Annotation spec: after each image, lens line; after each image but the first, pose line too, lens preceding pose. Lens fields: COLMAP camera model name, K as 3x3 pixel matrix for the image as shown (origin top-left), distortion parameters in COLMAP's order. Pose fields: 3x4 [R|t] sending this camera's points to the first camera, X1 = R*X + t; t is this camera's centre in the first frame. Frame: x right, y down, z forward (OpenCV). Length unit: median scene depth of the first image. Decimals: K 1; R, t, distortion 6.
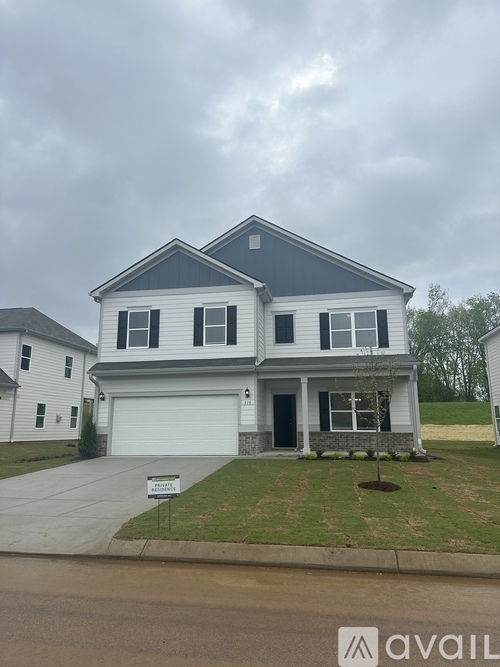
lens RADIAL K [[469.2, 0, 250.7], [0, 469.2, 332.4], [0, 0, 1]] dist [-0.002510, -0.009937]
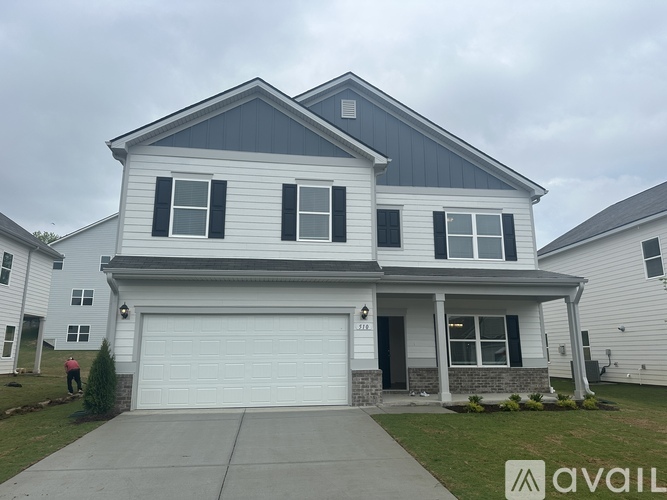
lens RADIAL K [[469.2, 0, 332.7], [0, 469.2, 250.6], [0, 0, 1]] dist [-0.002510, -0.009937]
pose [[0.947206, 0.070065, 0.312876, -0.254918], [-0.066559, 0.997542, -0.021883, 0.052845], [-0.313640, -0.000097, 0.949542, 0.339336]]
